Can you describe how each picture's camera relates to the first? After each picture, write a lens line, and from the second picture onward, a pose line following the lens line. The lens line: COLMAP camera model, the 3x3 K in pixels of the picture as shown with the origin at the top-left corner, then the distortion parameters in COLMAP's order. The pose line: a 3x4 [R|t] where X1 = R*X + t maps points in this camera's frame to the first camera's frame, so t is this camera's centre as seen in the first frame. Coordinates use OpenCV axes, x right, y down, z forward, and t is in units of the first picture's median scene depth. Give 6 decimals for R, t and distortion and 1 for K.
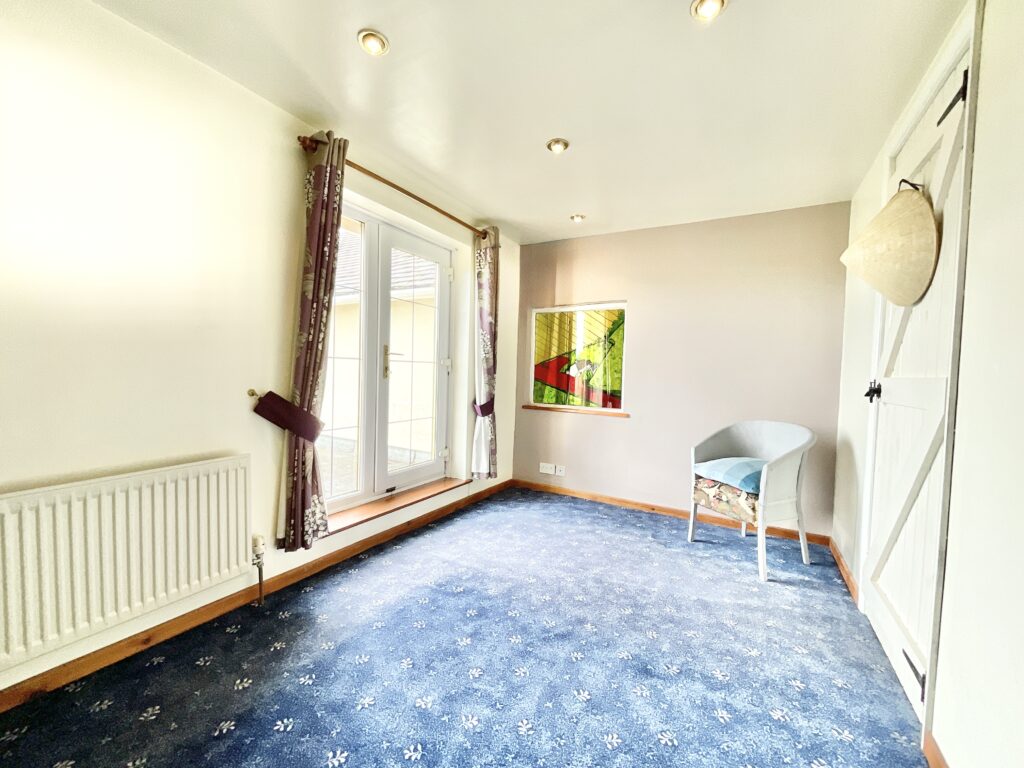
lens RADIAL K [[418.2, 0, 512.0], [0, 418.2, 384.0], [0, 0, 1]] dist [0.001256, 0.000513]
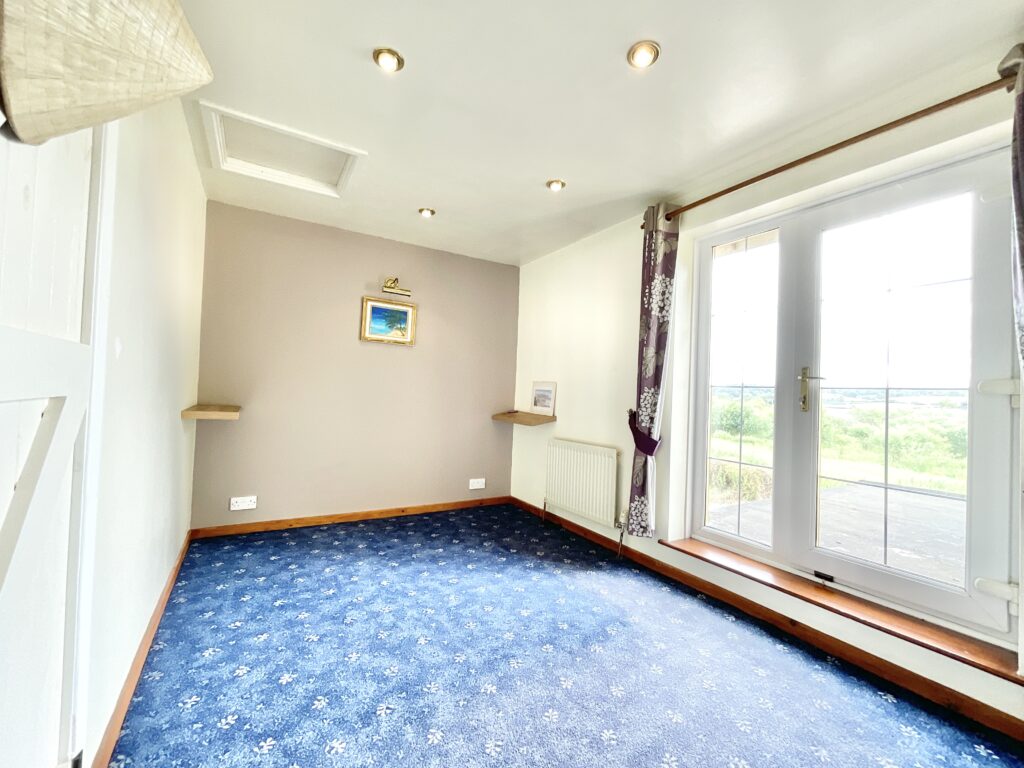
lens RADIAL K [[418.2, 0, 512.0], [0, 418.2, 384.0], [0, 0, 1]] dist [0.001256, 0.000513]
pose [[-0.473856, -0.069835, -0.877829, 1.021168], [-0.082580, 0.995982, -0.034658, 0.009794], [0.876722, 0.056068, -0.477718, 1.537089]]
